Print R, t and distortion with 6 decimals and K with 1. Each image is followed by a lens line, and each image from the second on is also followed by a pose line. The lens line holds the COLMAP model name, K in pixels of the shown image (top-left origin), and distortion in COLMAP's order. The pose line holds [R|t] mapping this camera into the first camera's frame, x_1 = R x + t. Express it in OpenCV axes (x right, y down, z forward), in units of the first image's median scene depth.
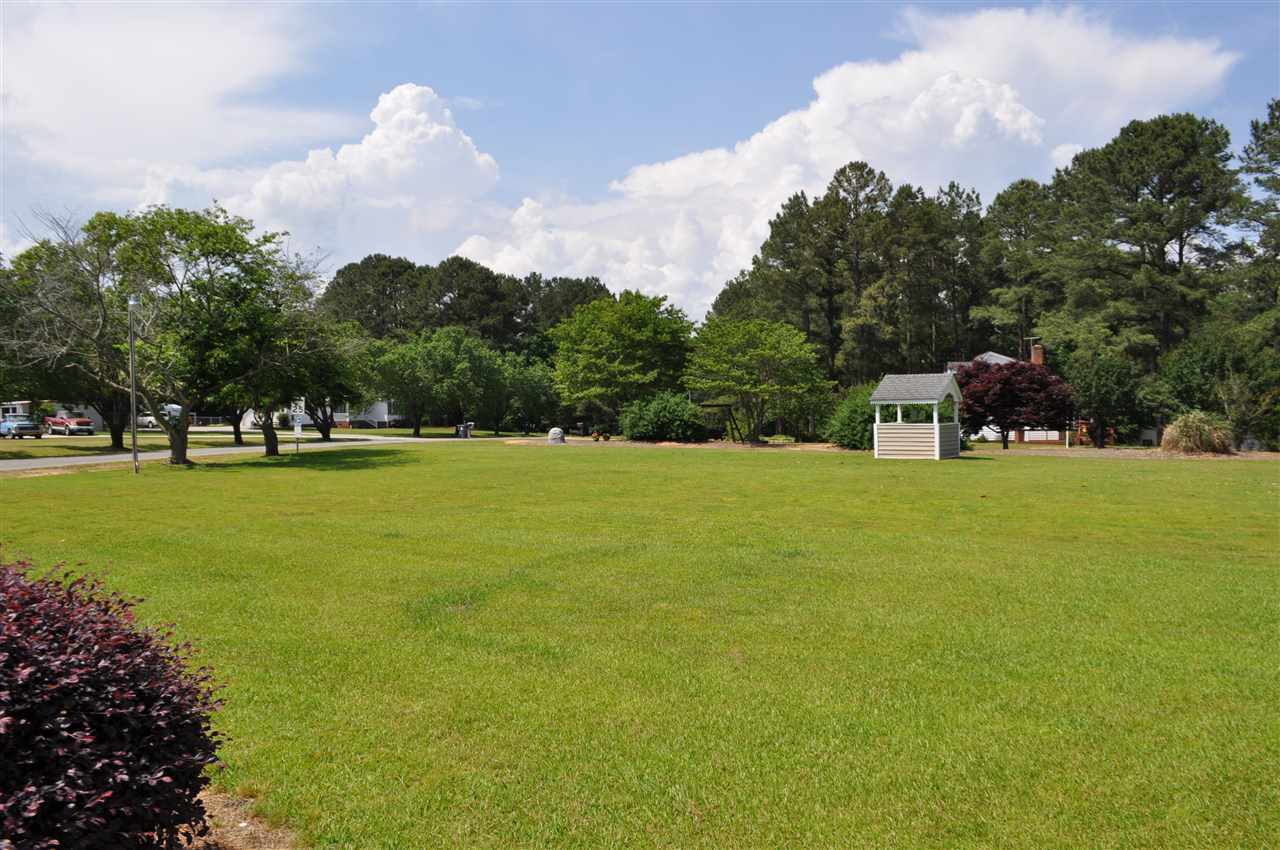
lens RADIAL K [[1012.3, 0, 647.4], [0, 1012.3, 424.0], [0, 0, 1]] dist [-0.087674, 0.029370]
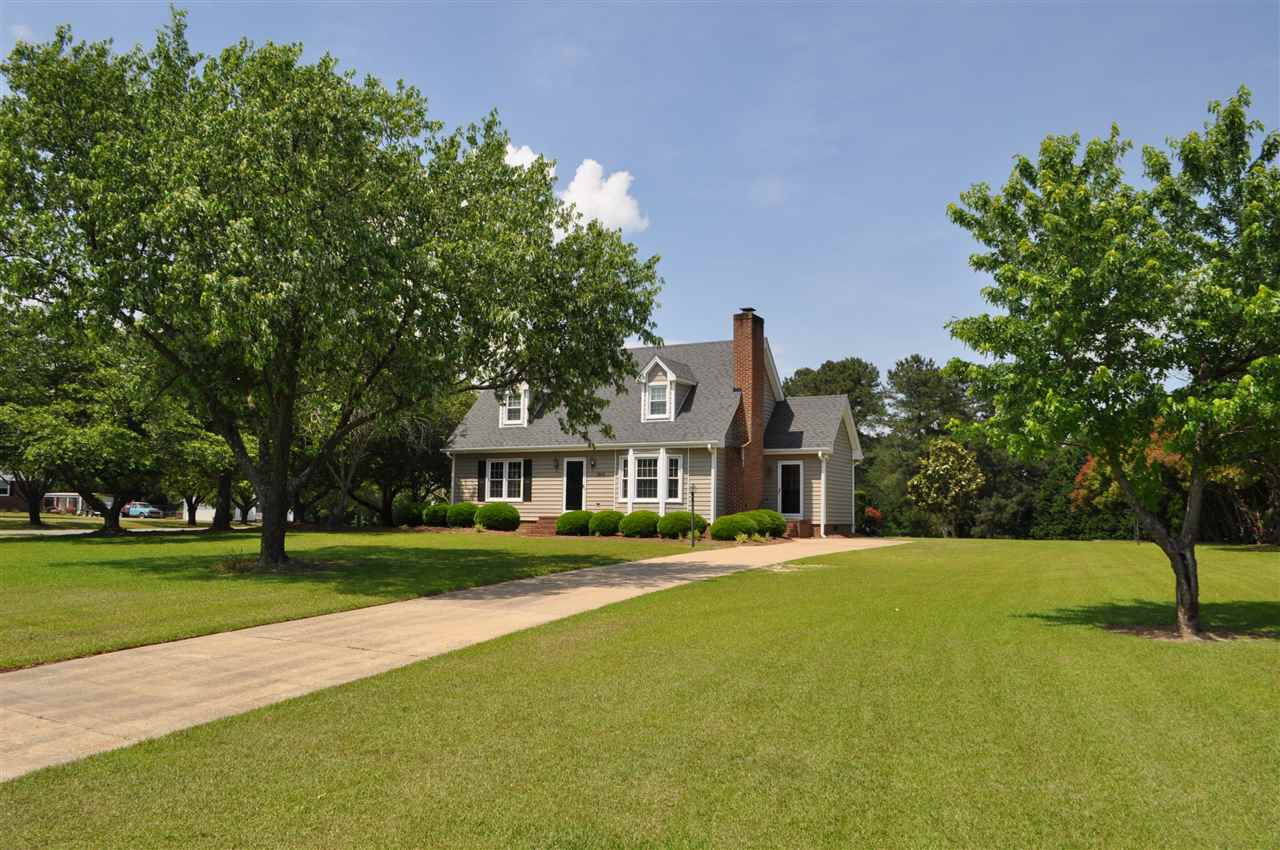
lens RADIAL K [[1012.3, 0, 636.5], [0, 1012.3, 421.3], [0, 0, 1]] dist [-0.087674, 0.029370]
pose [[0.963362, 0.067339, 0.259614, -0.312504], [-0.038598, 0.992701, -0.114260, 0.023967], [-0.265413, 0.100053, 0.958929, -0.654369]]
